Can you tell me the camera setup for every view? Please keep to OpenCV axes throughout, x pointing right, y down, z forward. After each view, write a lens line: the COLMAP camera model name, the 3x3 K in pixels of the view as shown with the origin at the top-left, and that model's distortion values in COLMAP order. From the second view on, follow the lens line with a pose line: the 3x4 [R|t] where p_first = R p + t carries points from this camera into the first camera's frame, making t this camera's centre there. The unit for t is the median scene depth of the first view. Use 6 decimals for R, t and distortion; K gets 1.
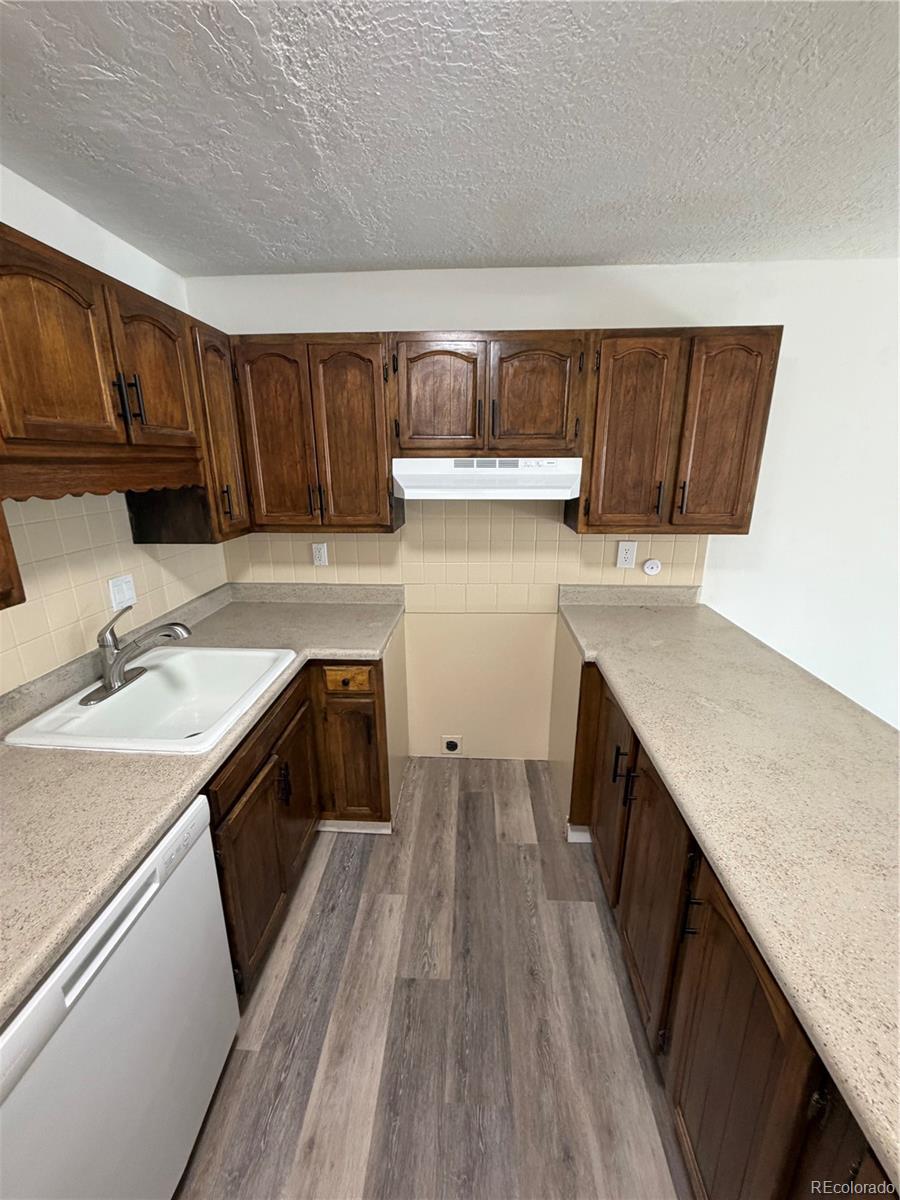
lens RADIAL K [[477.2, 0, 451.4], [0, 477.2, 595.3], [0, 0, 1]] dist [0.000476, 0.000794]
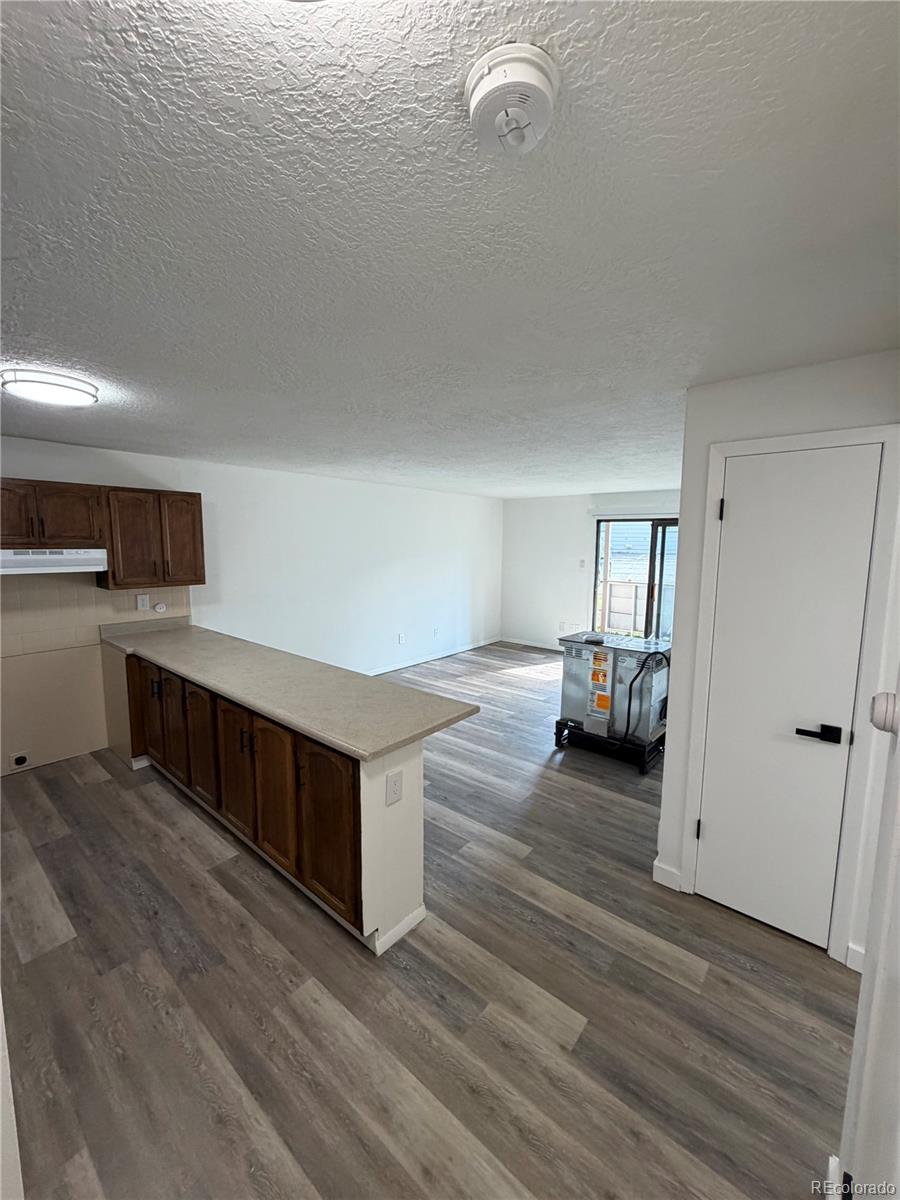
lens RADIAL K [[477.2, 0, 449.4], [0, 477.2, 596.7], [0, 0, 1]] dist [0.000476, 0.000794]
pose [[0.605904, -0.084185, 0.791071, -0.394444], [0.208529, 0.976423, -0.055808, 0.269180], [-0.767722, 0.198775, 0.609173, -1.097136]]
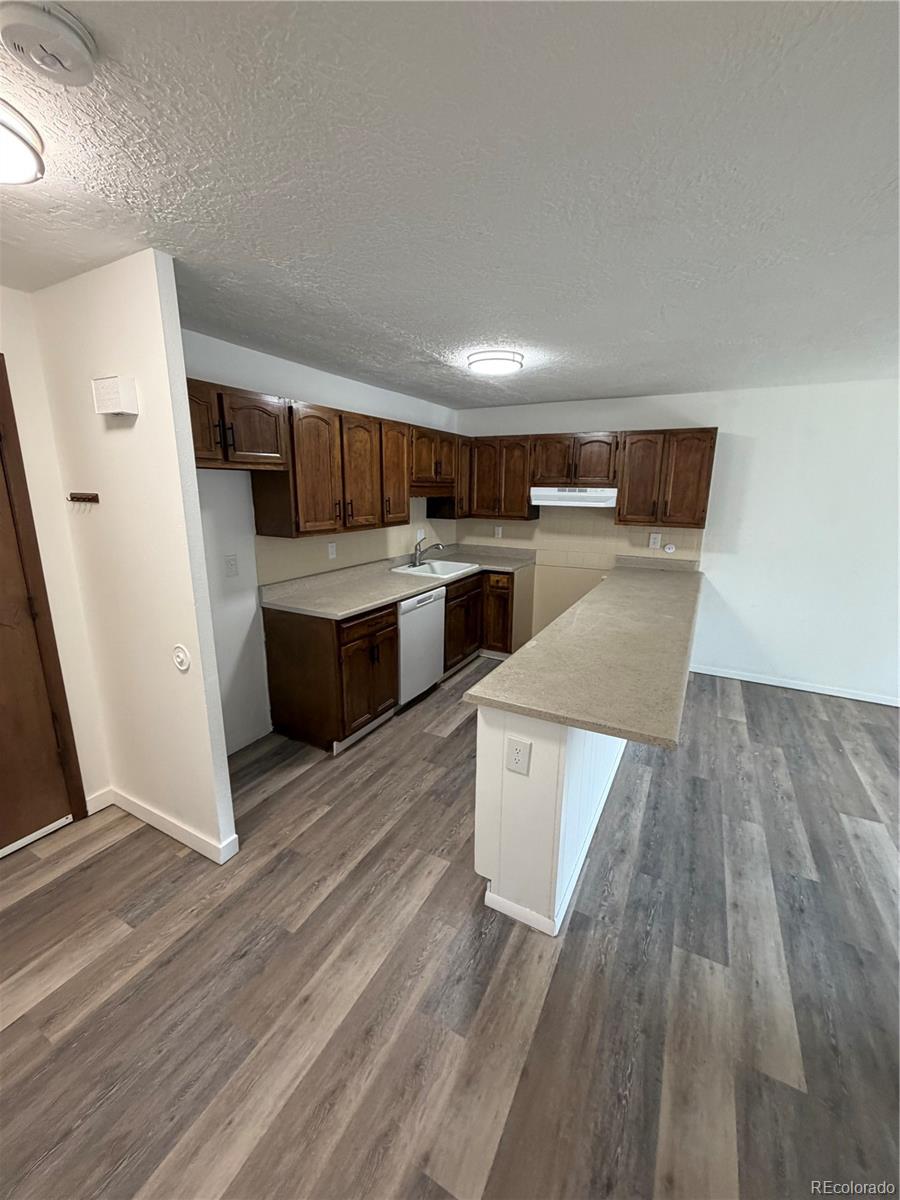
lens RADIAL K [[477.2, 0, 449.3], [0, 477.2, 596.1], [0, 0, 1]] dist [0.000476, 0.000794]
pose [[0.903242, 0.109867, -0.414830, 0.527677], [-0.130824, 0.991154, -0.022348, 0.328182], [0.408705, 0.074456, 0.909624, -1.185713]]
